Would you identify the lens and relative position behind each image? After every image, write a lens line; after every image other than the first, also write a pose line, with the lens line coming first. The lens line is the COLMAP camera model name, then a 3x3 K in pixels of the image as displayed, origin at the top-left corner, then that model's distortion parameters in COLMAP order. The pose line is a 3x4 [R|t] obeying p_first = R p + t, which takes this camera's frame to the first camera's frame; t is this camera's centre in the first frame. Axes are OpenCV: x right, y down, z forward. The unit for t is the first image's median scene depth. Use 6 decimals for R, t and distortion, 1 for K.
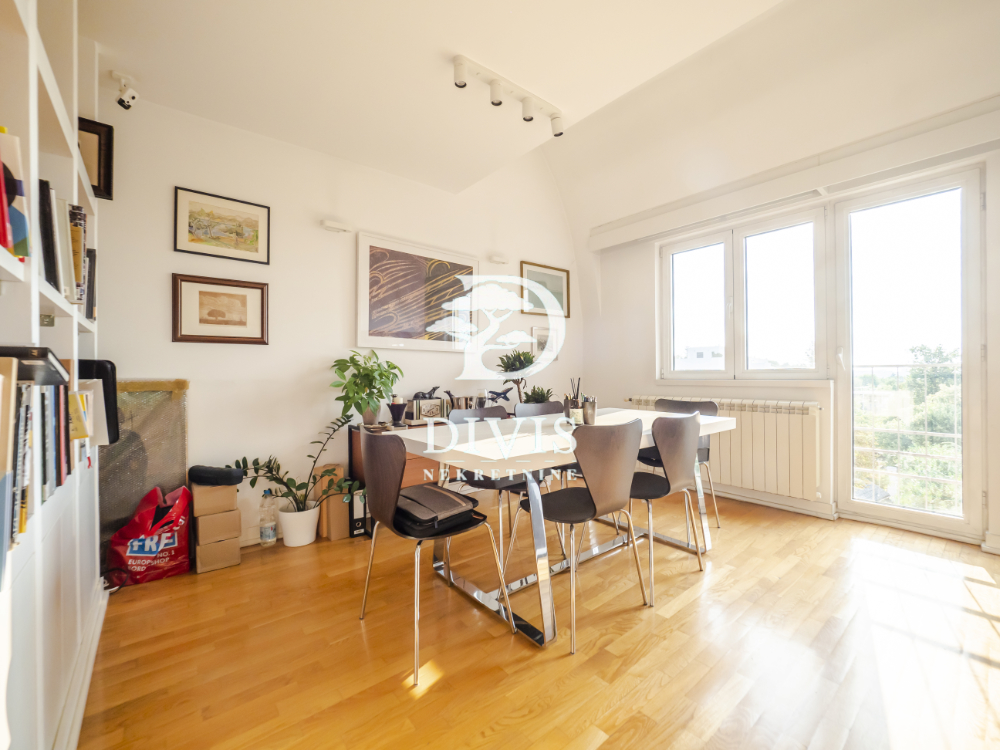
lens RADIAL K [[421.3, 0, 503.1], [0, 421.3, 376.4], [0, 0, 1]] dist [-0.009790, 0.000469]
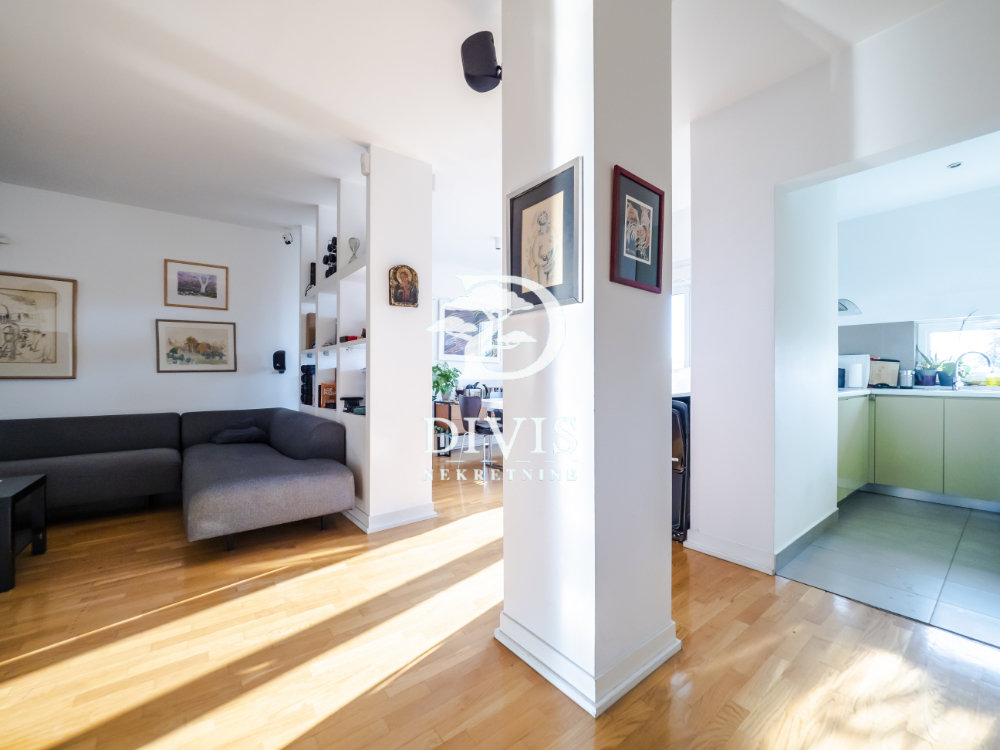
lens RADIAL K [[421.3, 0, 503.1], [0, 421.3, 376.4], [0, 0, 1]] dist [-0.009790, 0.000469]
pose [[0.999863, 0.012126, -0.011271, -0.032427], [-0.012282, 0.999829, -0.013829, 0.026158], [0.011101, 0.013966, 0.999841, -0.889869]]
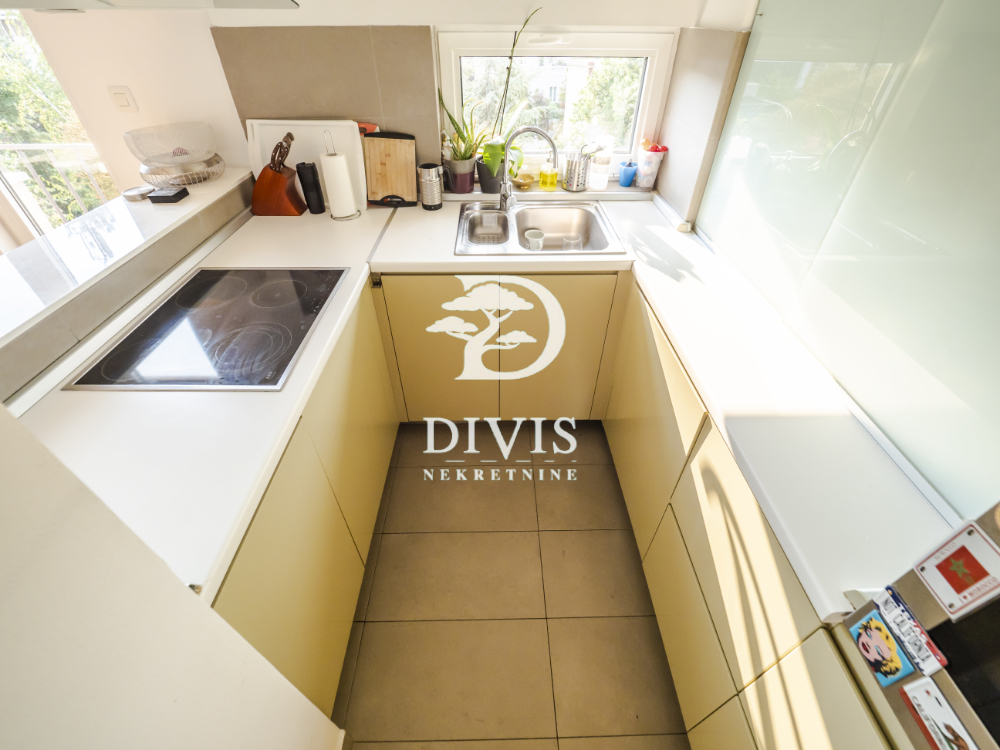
lens RADIAL K [[421.3, 0, 503.1], [0, 421.3, 376.4], [0, 0, 1]] dist [-0.009790, 0.000469]
pose [[0.616820, -0.493279, 0.613359, 0.765406], [-0.002195, 0.778179, 0.628039, -0.161869], [-0.787102, -0.388733, 0.478913, -0.054846]]
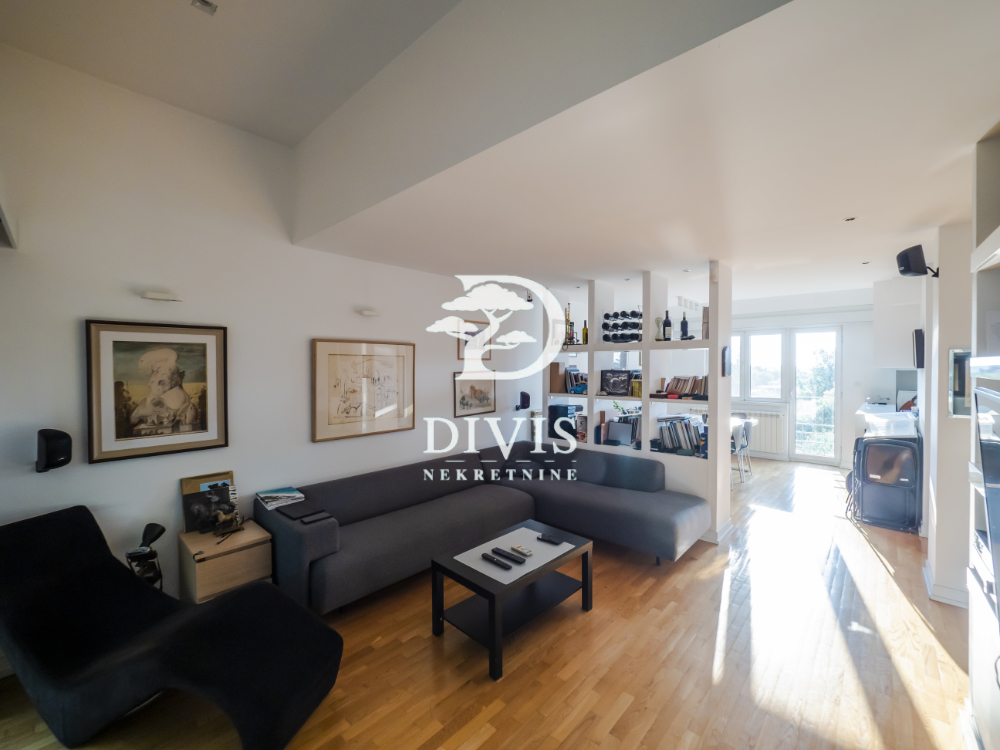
lens RADIAL K [[421.3, 0, 503.1], [0, 421.3, 376.4], [0, 0, 1]] dist [-0.009790, 0.000469]
pose [[0.988400, 0.004186, 0.151815, -1.183263], [-0.005169, 0.999968, 0.006080, -0.150782], [-0.151784, -0.006794, 0.988390, -1.121142]]
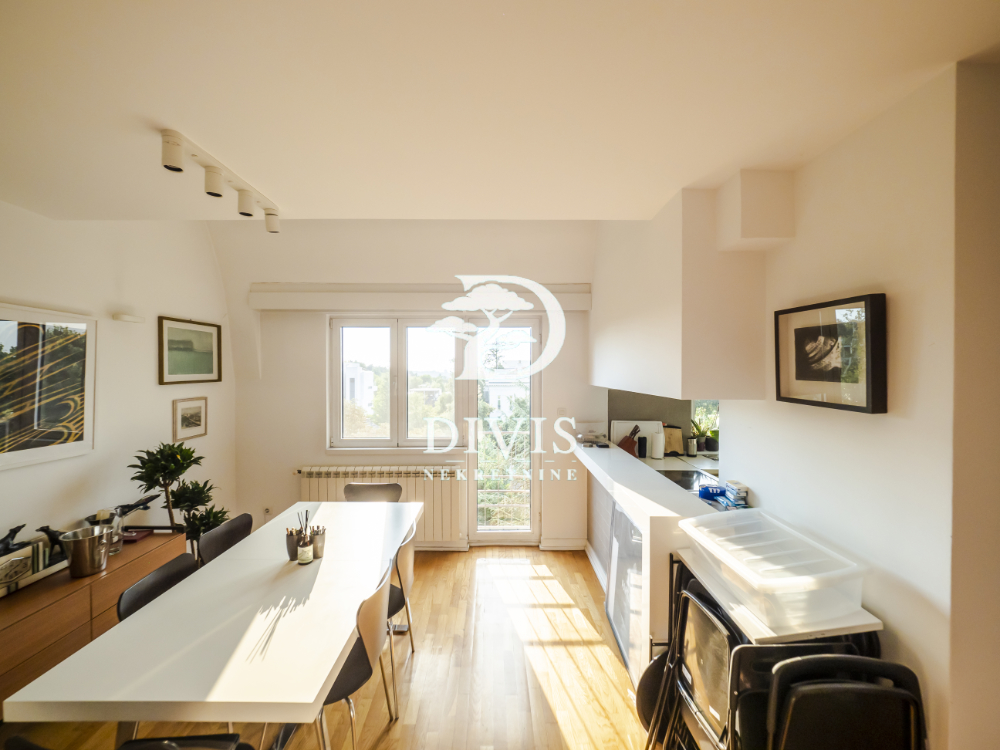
lens RADIAL K [[416.3, 0, 496.5], [0, 416.3, 374.4], [0, 0, 1]] dist [-0.008839, 0.000818]
pose [[0.632458, 0.005851, 0.774573, -0.200993], [-0.001537, 0.999979, -0.006299, -0.216817], [-0.774593, 0.002793, 0.632453, 0.064152]]
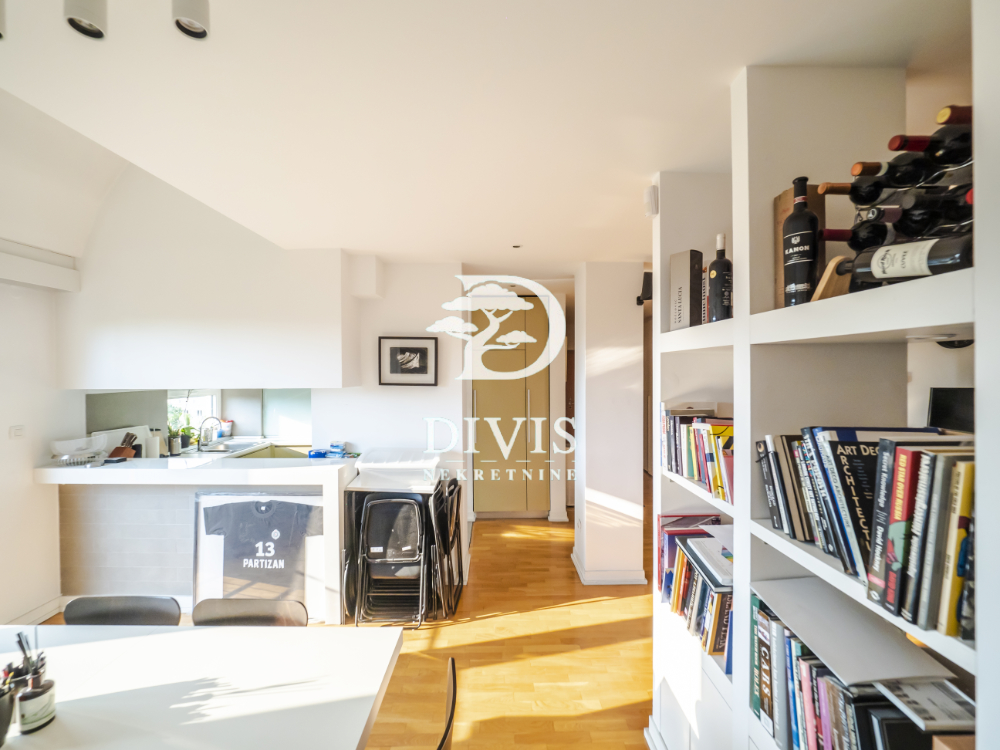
lens RADIAL K [[421.3, 0, 503.1], [0, 421.3, 376.4], [0, 0, 1]] dist [-0.009790, 0.000469]
pose [[-0.769883, 0.004249, 0.638171, -0.431319], [0.020102, 0.999643, 0.017595, -0.220475], [-0.637868, 0.026375, -0.769694, 0.763865]]
